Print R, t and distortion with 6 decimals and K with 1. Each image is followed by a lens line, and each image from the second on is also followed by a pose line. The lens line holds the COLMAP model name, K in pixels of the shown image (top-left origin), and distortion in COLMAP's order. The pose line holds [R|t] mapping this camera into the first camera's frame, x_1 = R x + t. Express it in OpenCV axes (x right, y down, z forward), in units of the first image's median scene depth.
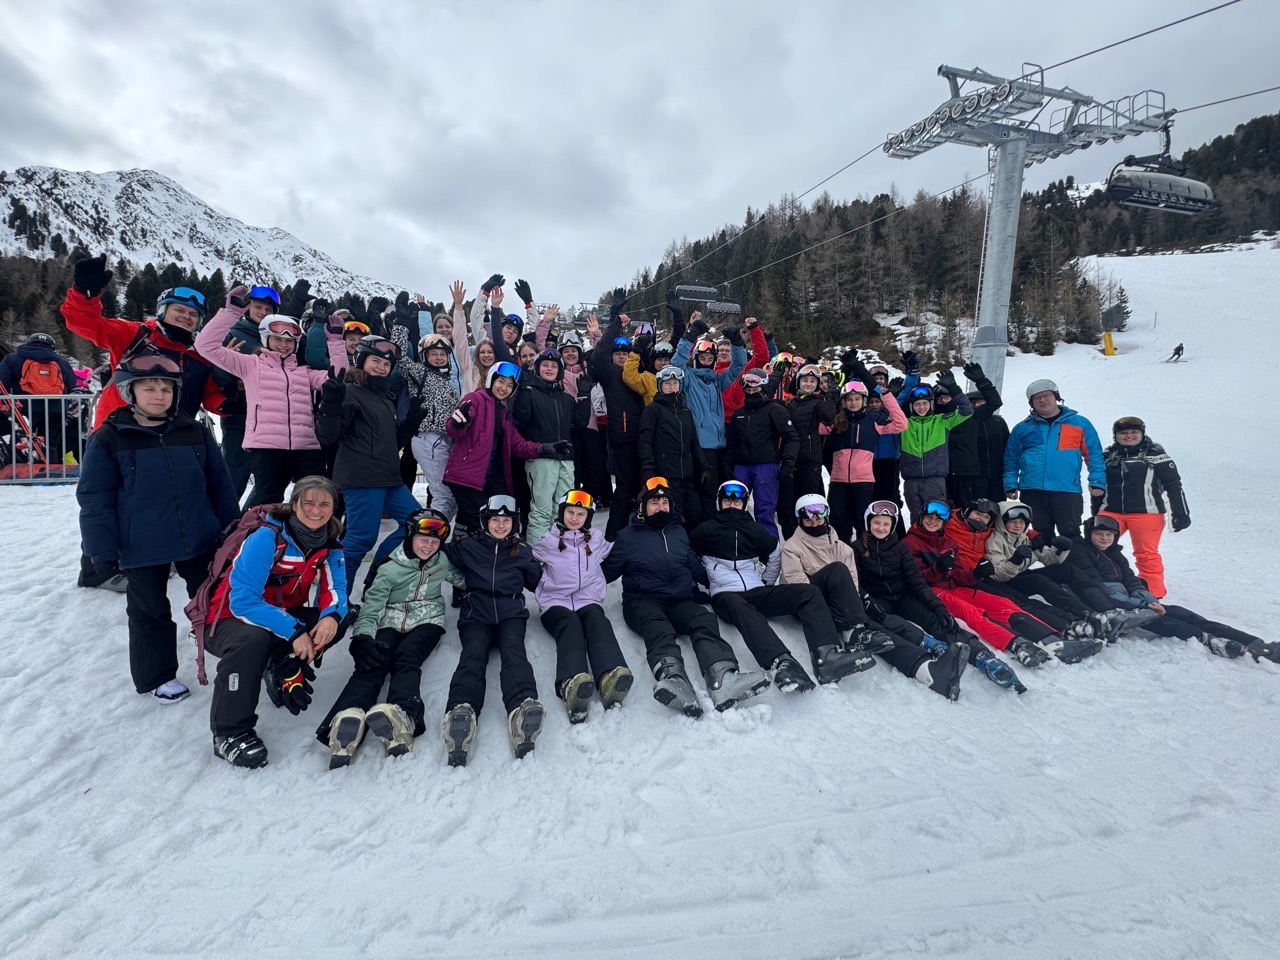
lens RADIAL K [[509.8, 0, 638.4], [0, 509.8, 479.1], [0, 0, 1]] dist [-0.001939, 0.000327]
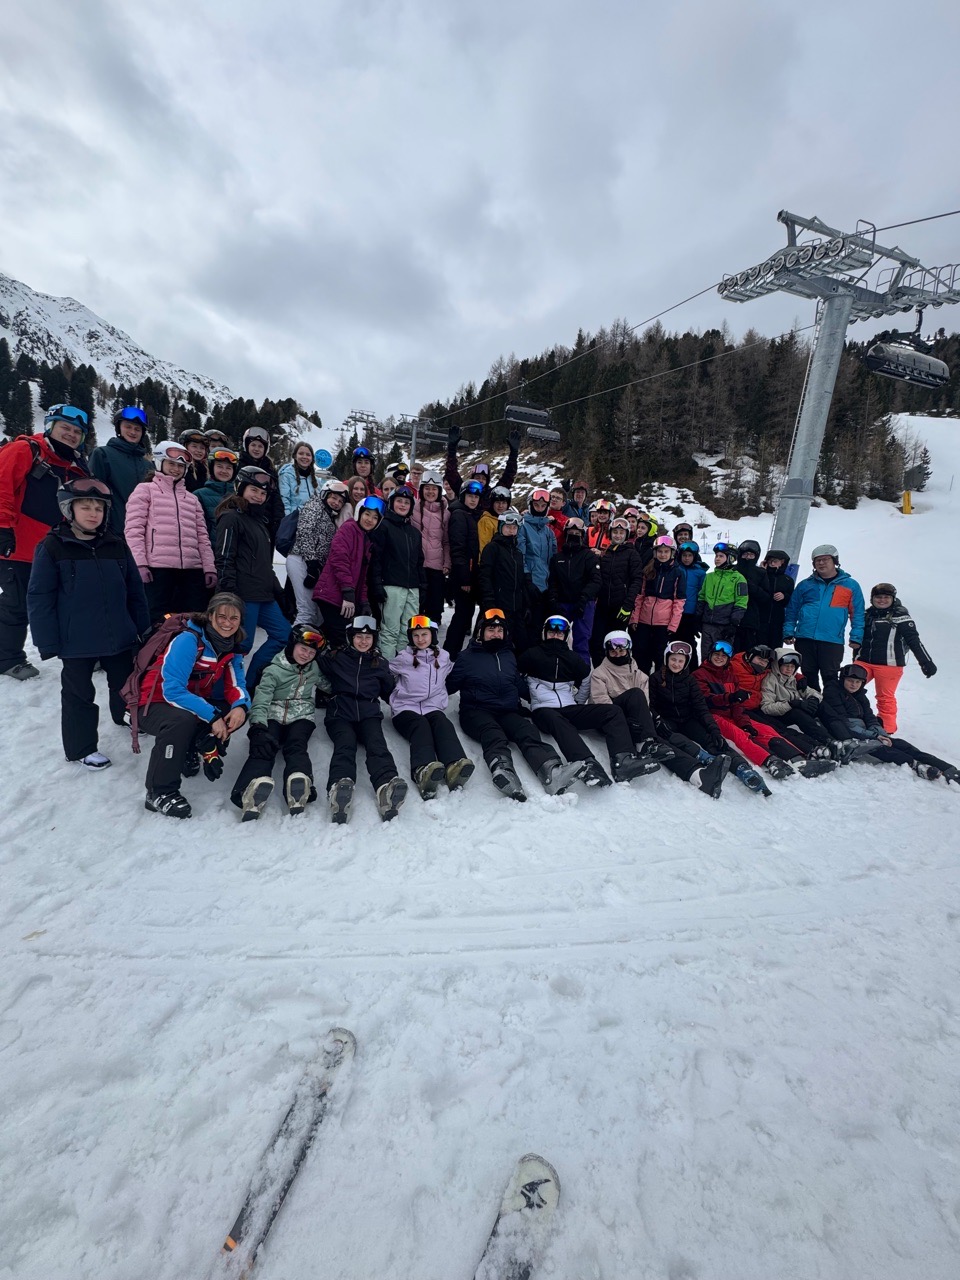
lens RADIAL K [[509.8, 0, 480.0], [0, 509.8, 640.0], [0, 0, 1]] dist [-0.001939, 0.000327]
pose [[0.995774, 0.062926, 0.066896, -0.067843], [-0.067812, 0.994989, 0.073471, -0.015386], [-0.061938, -0.077697, 0.995051, -0.167302]]
